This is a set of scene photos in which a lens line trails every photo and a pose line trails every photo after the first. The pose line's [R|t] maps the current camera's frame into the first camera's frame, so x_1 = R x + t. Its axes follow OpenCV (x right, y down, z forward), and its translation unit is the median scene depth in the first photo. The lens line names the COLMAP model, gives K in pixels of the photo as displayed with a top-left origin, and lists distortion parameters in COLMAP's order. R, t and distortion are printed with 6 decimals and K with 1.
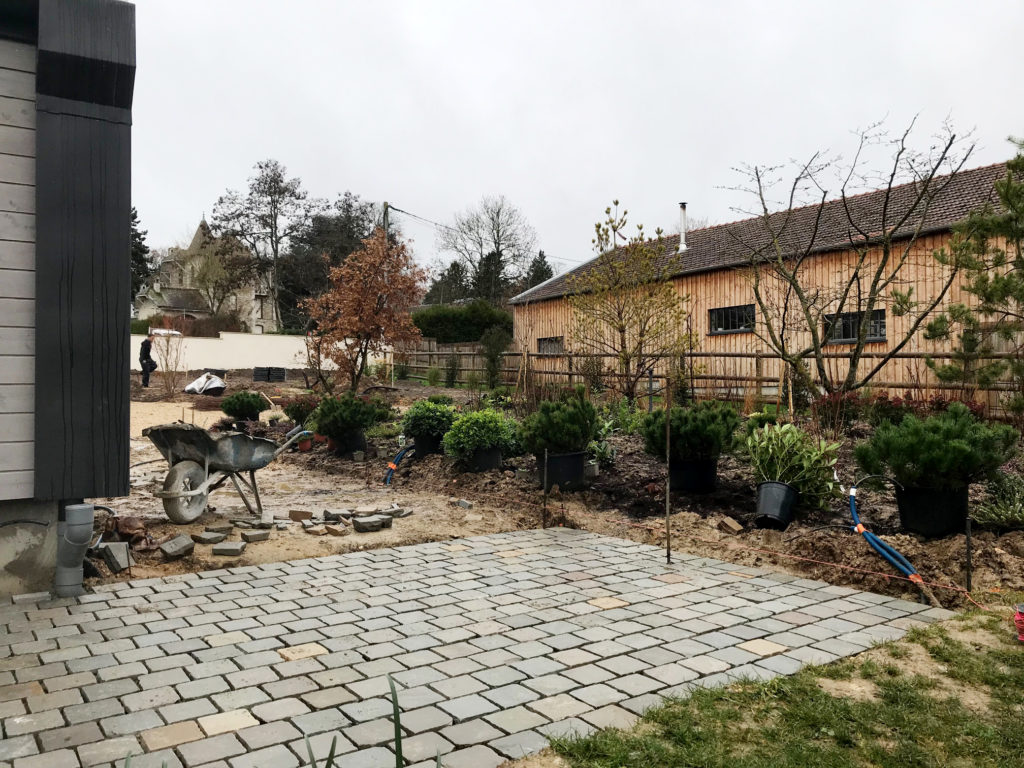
lens RADIAL K [[870.8, 0, 512.0], [0, 870.8, 384.0], [0, 0, 1]] dist [0.012308, 0.008428]
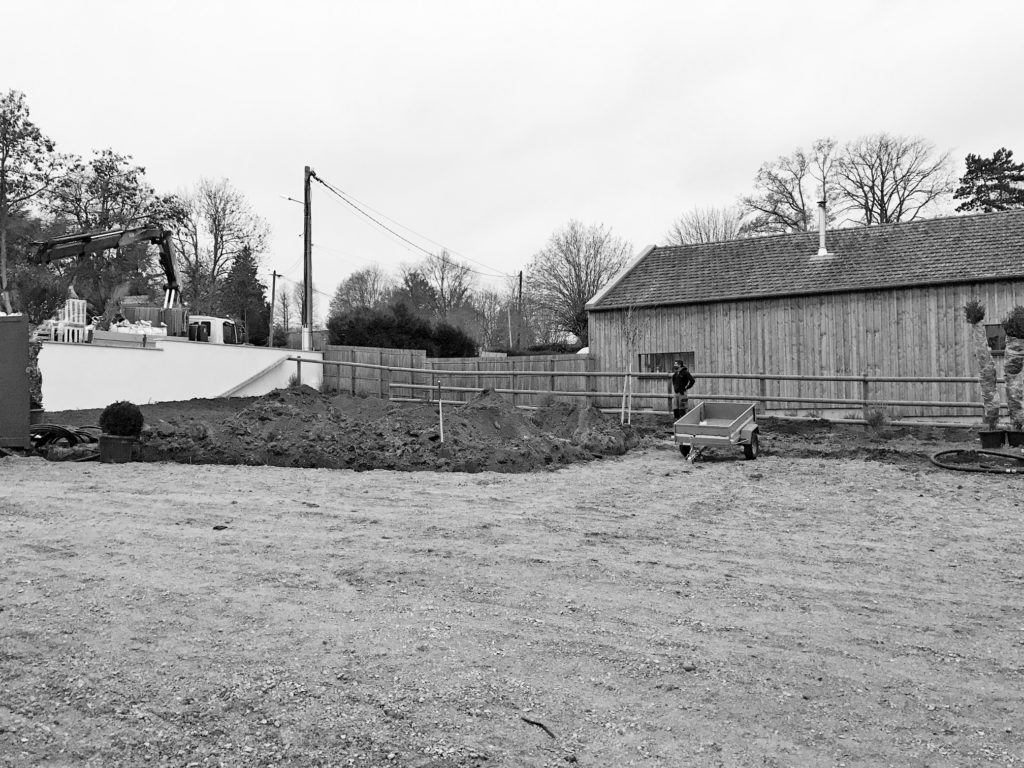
lens RADIAL K [[870.8, 0, 512.0], [0, 870.8, 384.0], [0, 0, 1]] dist [0.012308, 0.008428]
pose [[0.882227, -0.007778, 0.470760, -0.244592], [0.012299, 0.999903, -0.006529, -0.011177], [-0.470664, 0.011551, 0.882237, 0.184815]]
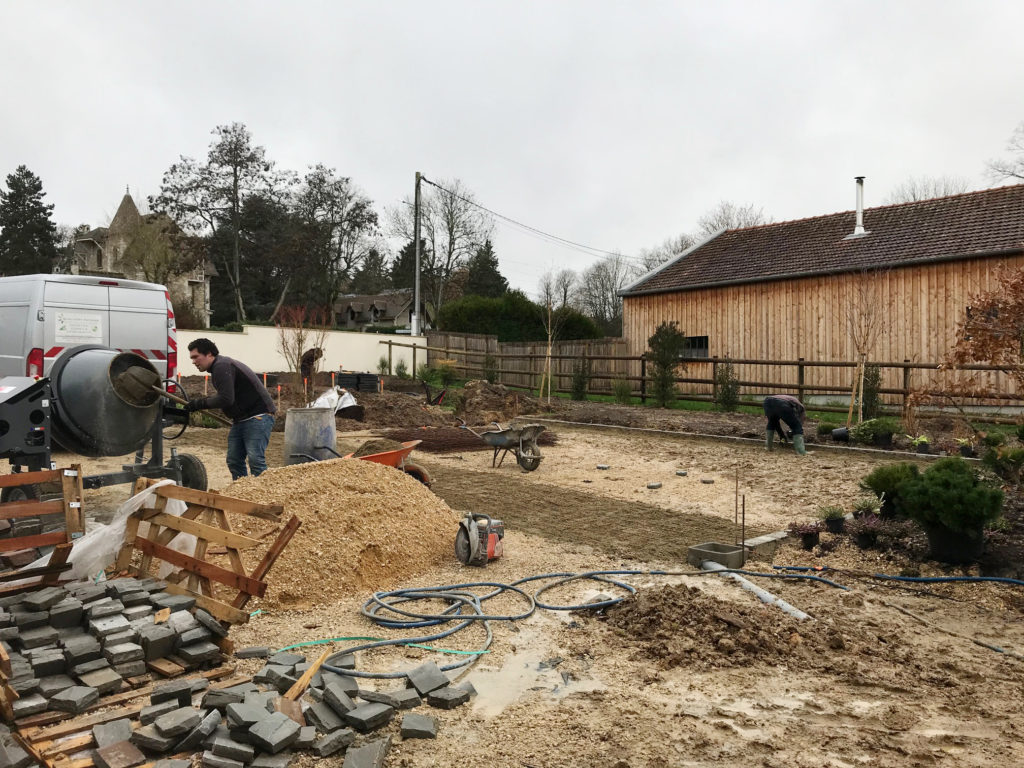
lens RADIAL K [[870.8, 0, 512.0], [0, 870.8, 384.0], [0, 0, 1]] dist [0.012308, 0.008428]
pose [[0.991102, 0.003584, 0.133053, -0.116269], [-0.004615, 0.999962, 0.007439, -0.007788], [-0.133021, -0.007987, 0.991081, 0.107356]]
